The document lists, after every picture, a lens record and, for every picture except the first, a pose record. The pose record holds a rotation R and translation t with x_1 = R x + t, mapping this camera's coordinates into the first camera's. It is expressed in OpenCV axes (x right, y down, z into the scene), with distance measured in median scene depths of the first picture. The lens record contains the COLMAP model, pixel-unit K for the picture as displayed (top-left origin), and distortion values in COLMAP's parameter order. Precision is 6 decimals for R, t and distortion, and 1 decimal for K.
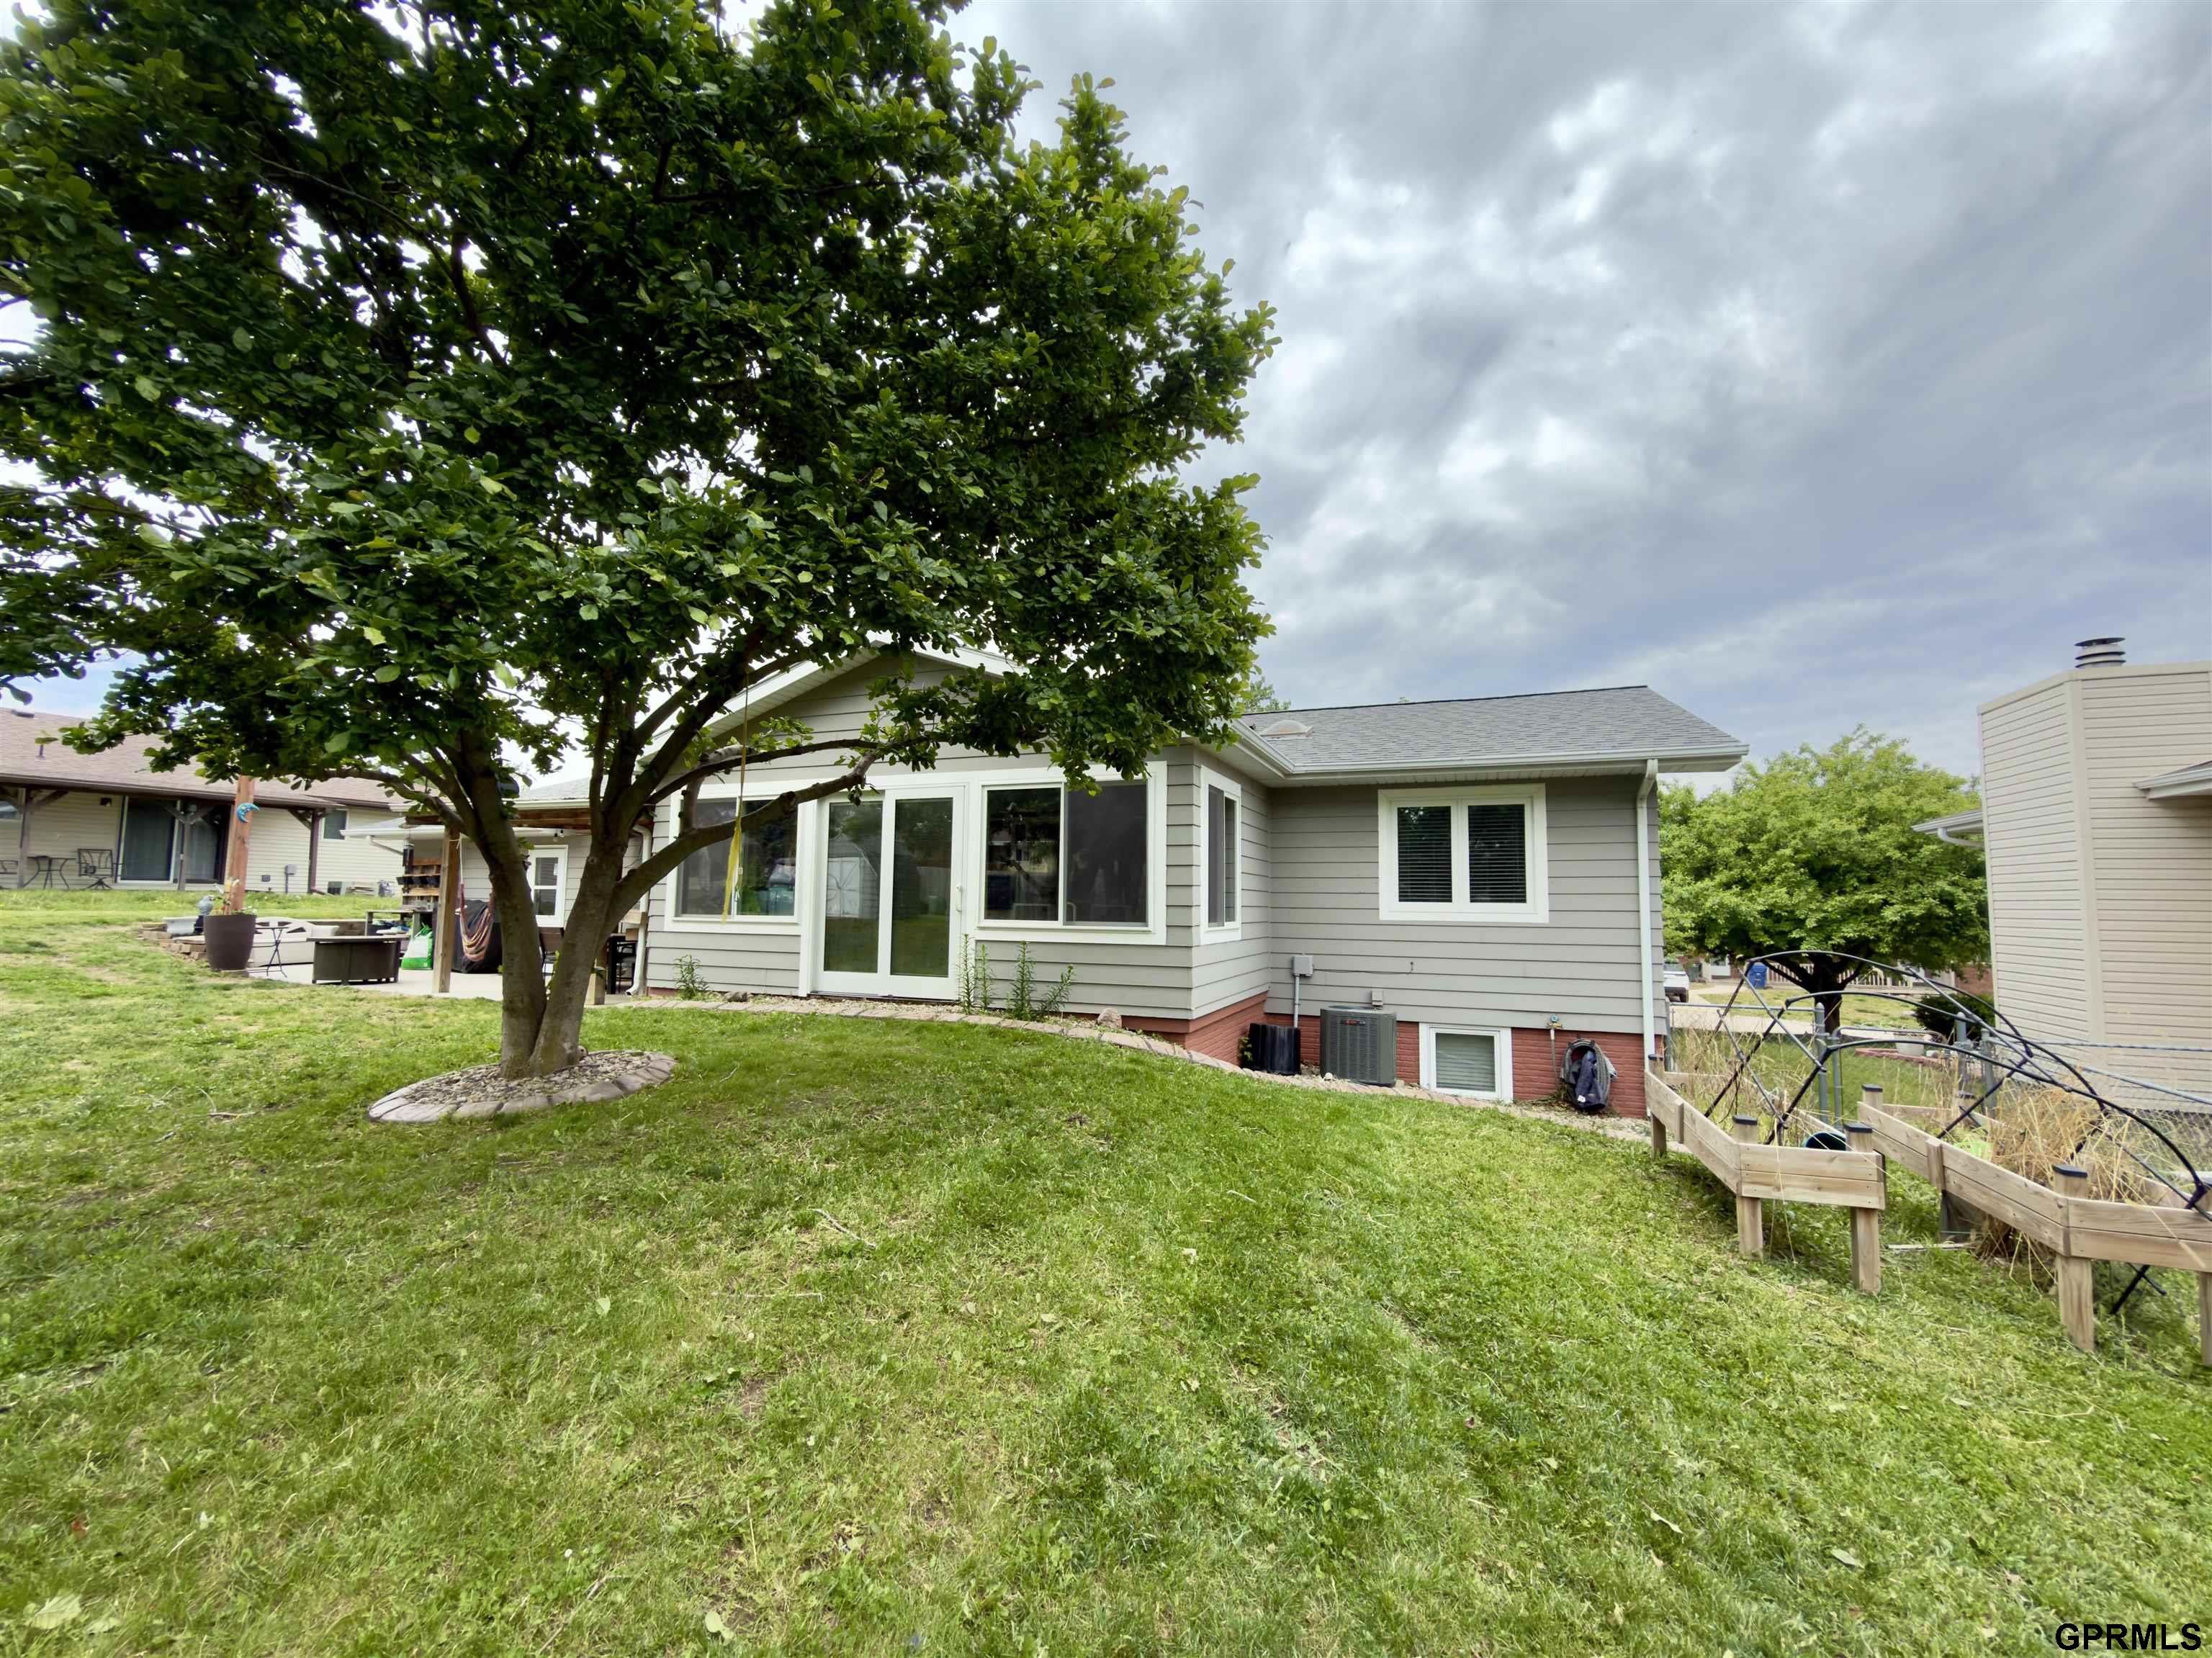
lens RADIAL K [[906.0, 0, 1106.0], [0, 906.0, 829.0], [0, 0, 1]] dist [-0.000954, -0.000092]
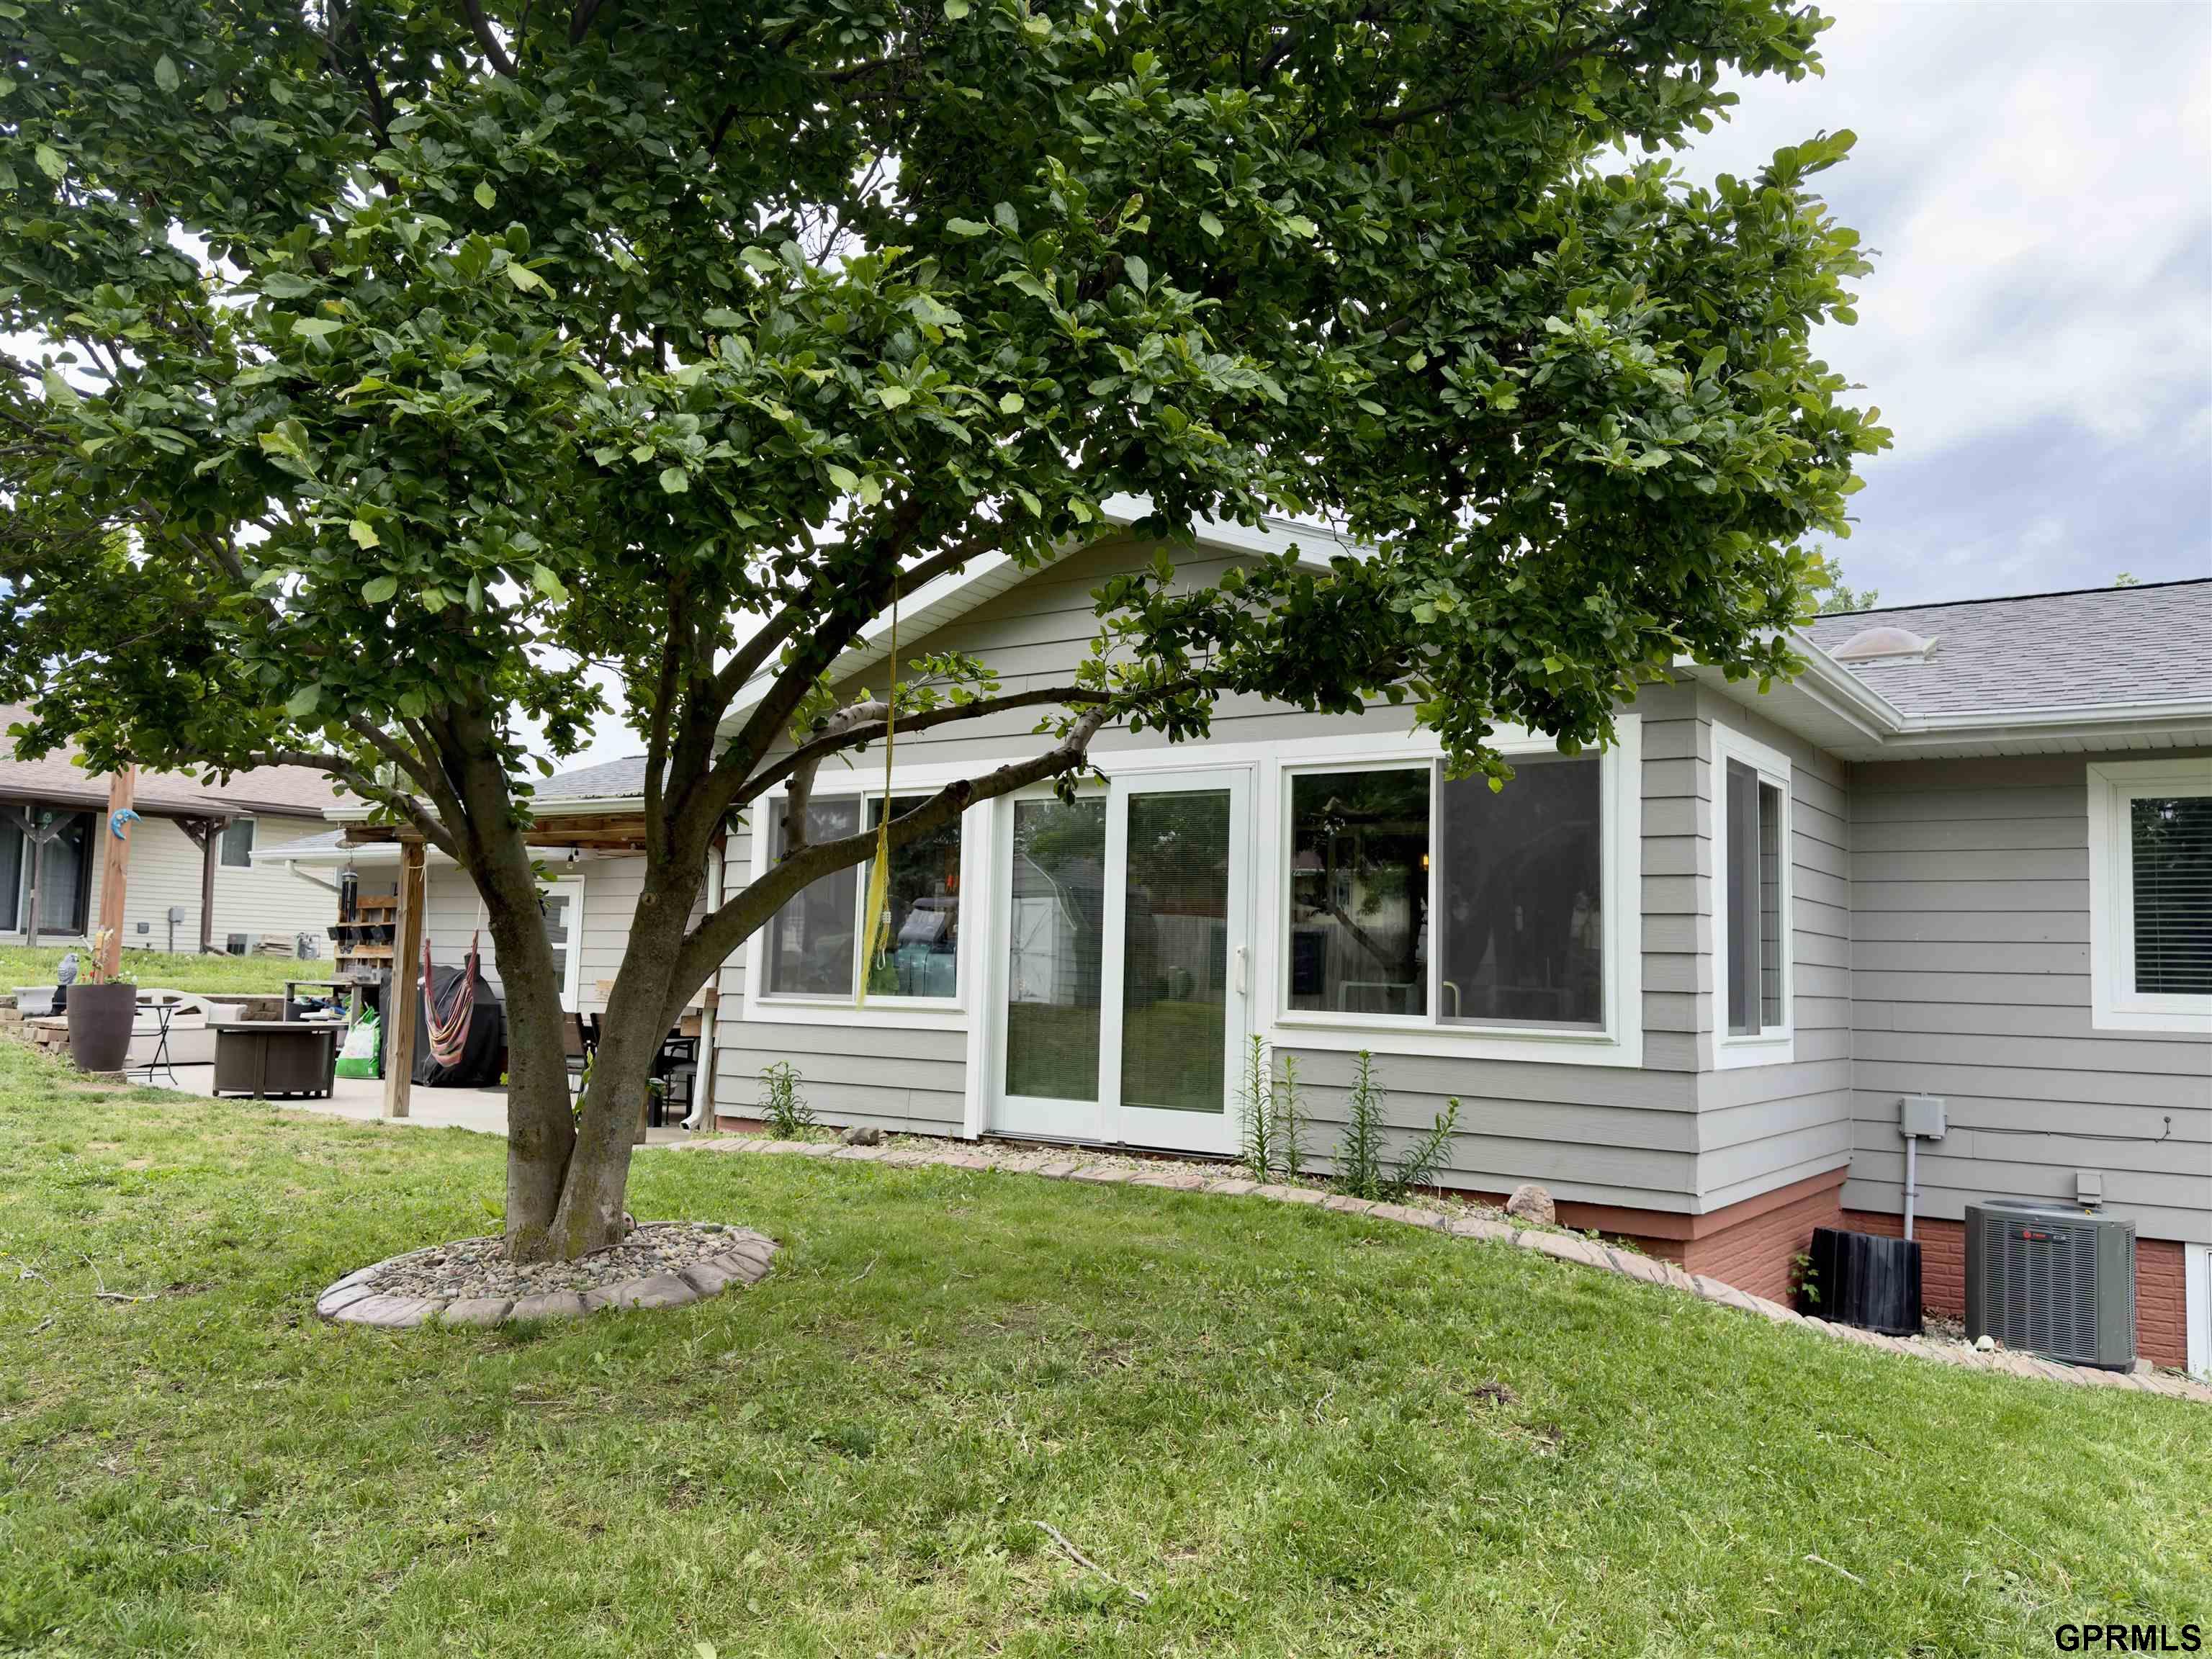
lens RADIAL K [[1653.3, 0, 1117.9], [0, 1653.3, 843.3], [0, 0, 1]] dist [0.102171, -0.142607]
pose [[0.976062, -0.003191, -0.217467, -0.023563], [0.002687, 0.999993, -0.002614, 0.001153], [0.217474, 0.001967, 0.976064, -0.002330]]
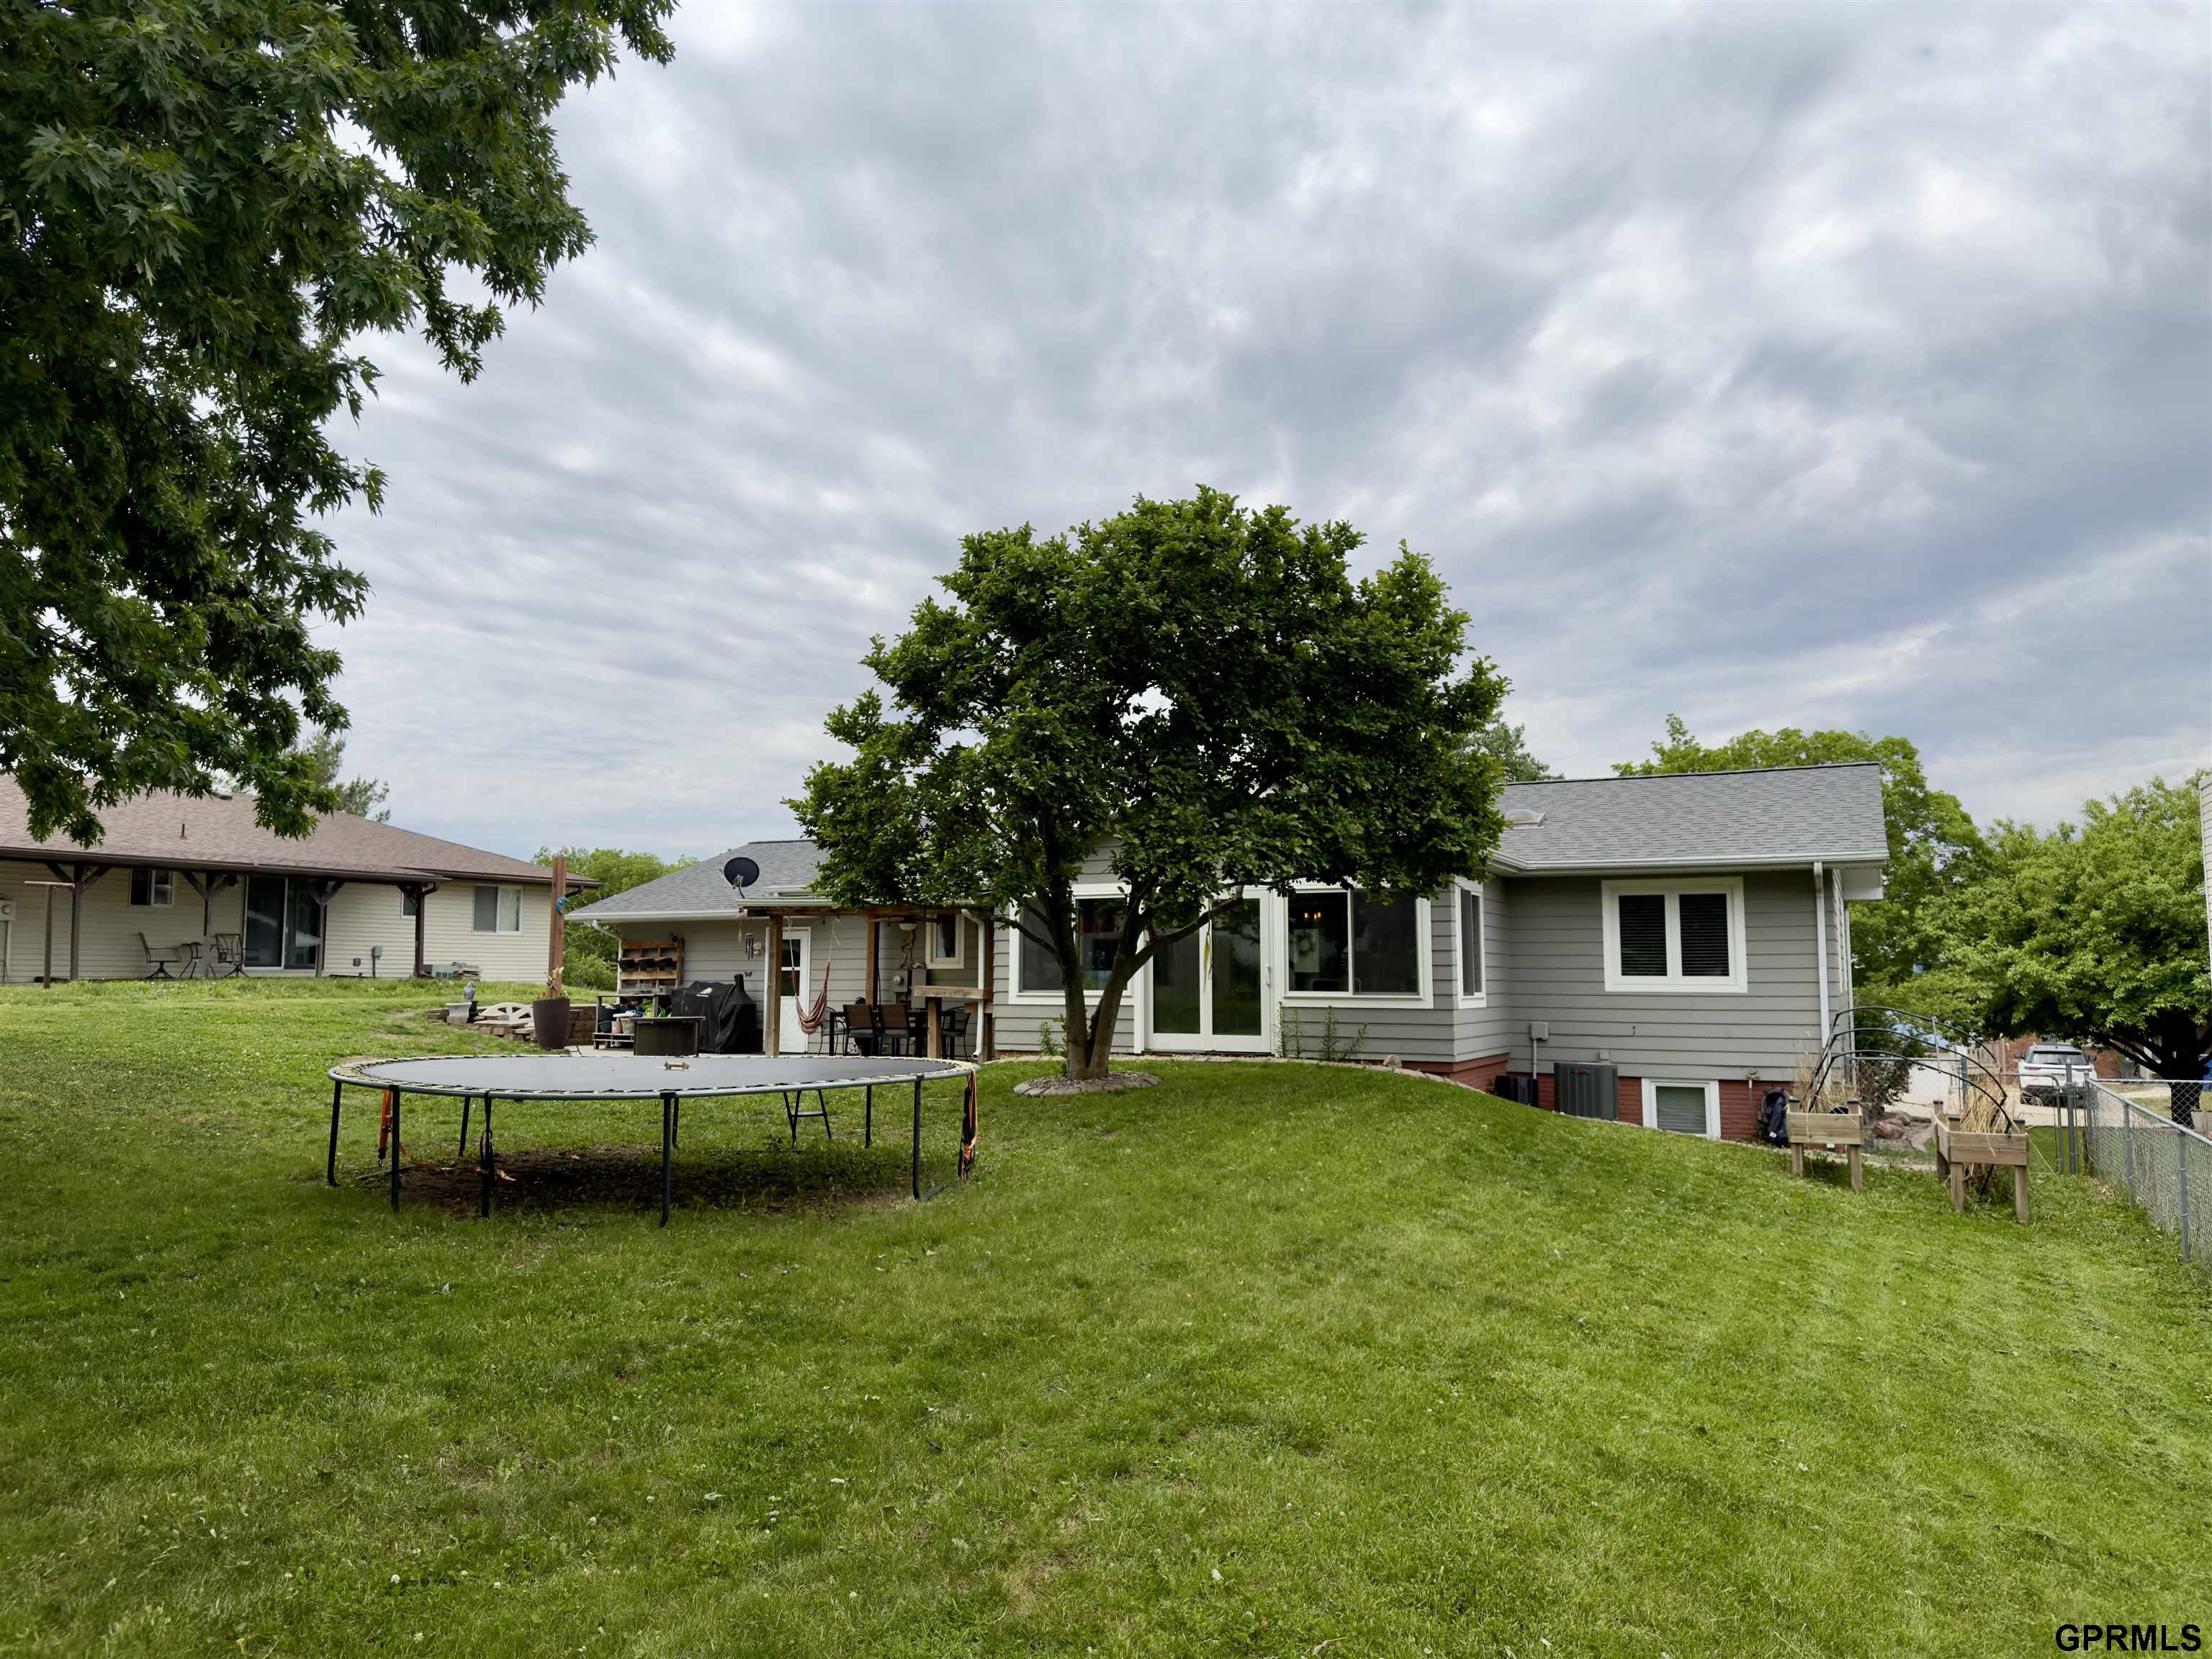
lens RADIAL K [[1541.4, 0, 1106.0], [0, 1541.4, 829.5], [0, 0, 1]] dist [0.111455, -0.168921]
pose [[0.997632, -0.016811, -0.066692, -0.331669], [0.015939, 0.999781, -0.013581, -0.147905], [0.066906, 0.012486, 0.997681, -1.709338]]
